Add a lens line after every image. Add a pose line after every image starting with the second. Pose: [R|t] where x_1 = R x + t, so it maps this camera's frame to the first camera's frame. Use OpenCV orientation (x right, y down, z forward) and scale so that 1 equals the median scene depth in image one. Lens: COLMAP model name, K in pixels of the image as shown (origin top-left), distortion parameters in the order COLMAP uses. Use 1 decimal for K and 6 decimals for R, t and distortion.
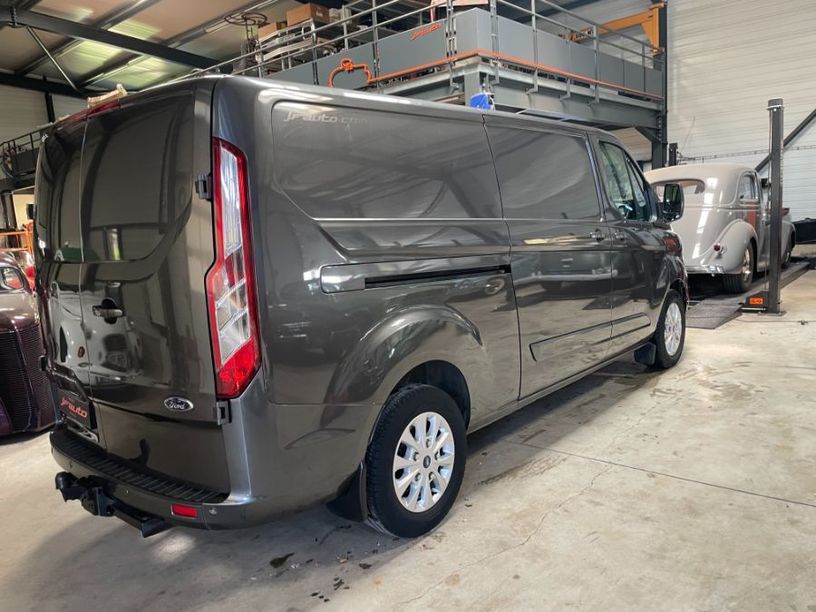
lens RADIAL K [[614.3, 0, 400.9], [0, 614.3, 308.8], [0, 0, 1]] dist [0.099028, -0.132950]
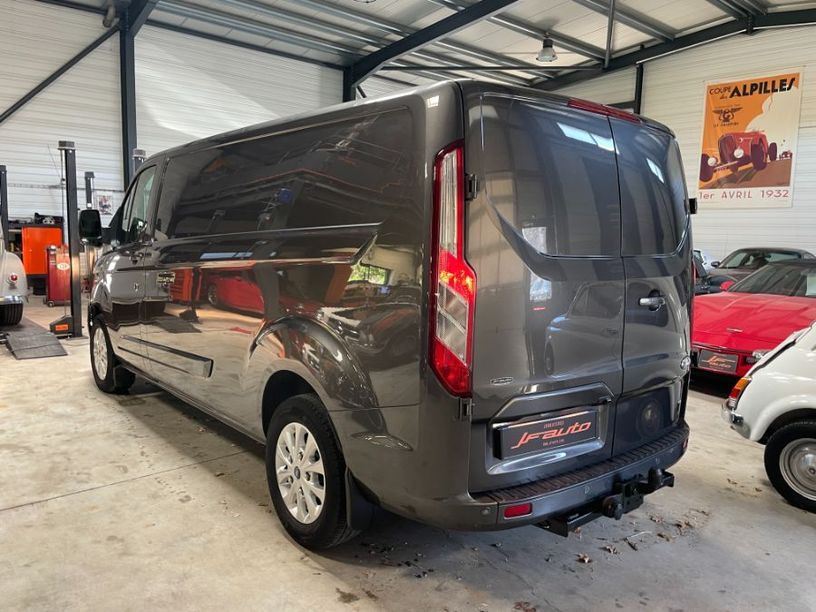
lens RADIAL K [[611.9, 0, 411.6], [0, 611.9, 290.3], [0, 0, 1]] dist [0.095168, -0.134877]
pose [[0.125086, -0.025314, 0.991823, -0.677505], [0.118260, 0.992928, 0.010427, -0.028478], [-0.985073, 0.115989, 0.127195, 0.498158]]
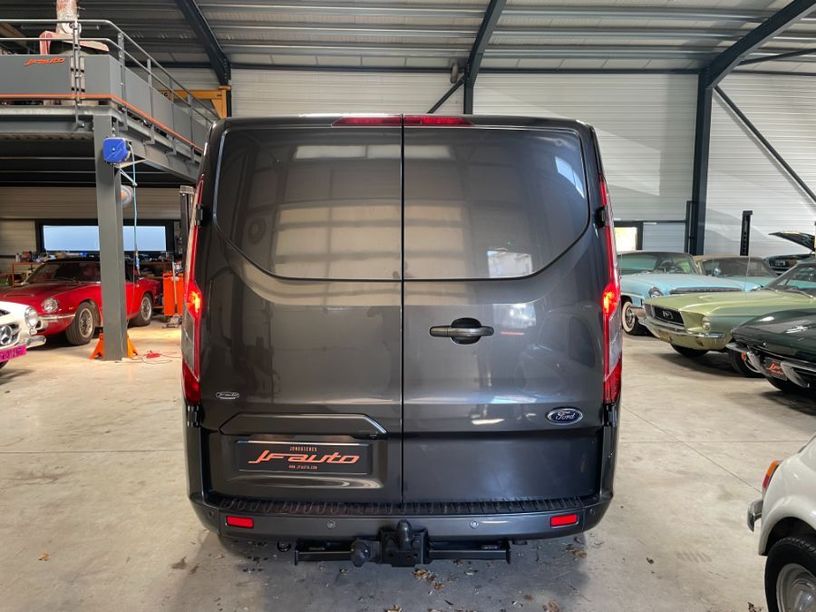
lens RADIAL K [[611.3, 0, 404.8], [0, 611.3, 297.0], [0, 0, 1]] dist [0.103700, -0.145320]
pose [[0.716796, 0.013399, 0.697154, -0.430568], [0.058939, 0.995073, -0.079725, 0.027474], [-0.694787, 0.098236, 0.712475, -0.015258]]
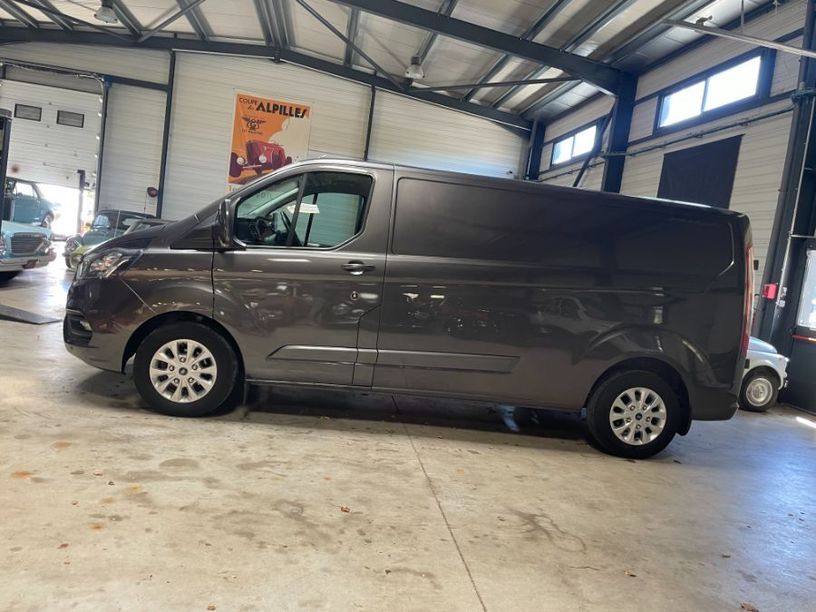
lens RADIAL K [[611.3, 0, 404.8], [0, 611.3, 297.0], [0, 0, 1]] dist [0.103700, -0.145320]
pose [[-0.749187, -0.082773, 0.657166, -0.532422], [0.016704, 0.989484, 0.143673, -0.205427], [-0.662147, 0.118615, -0.739927, 1.702061]]
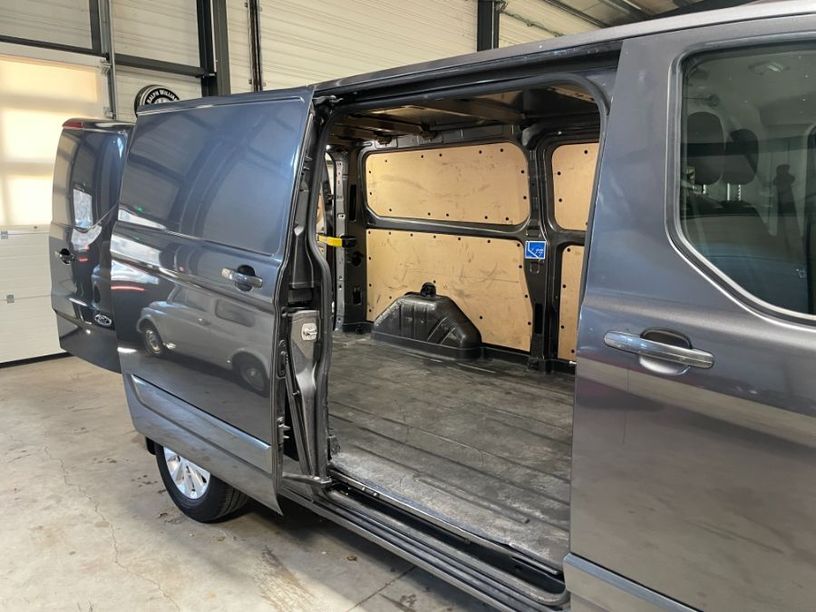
lens RADIAL K [[614.3, 0, 400.9], [0, 614.3, 308.8], [0, 0, 1]] dist [0.099028, -0.132950]
pose [[-0.024659, 0.229582, -0.972977, 0.692093], [-0.138474, 0.963106, 0.230762, -0.197367], [0.990059, 0.140422, 0.008042, 0.903006]]
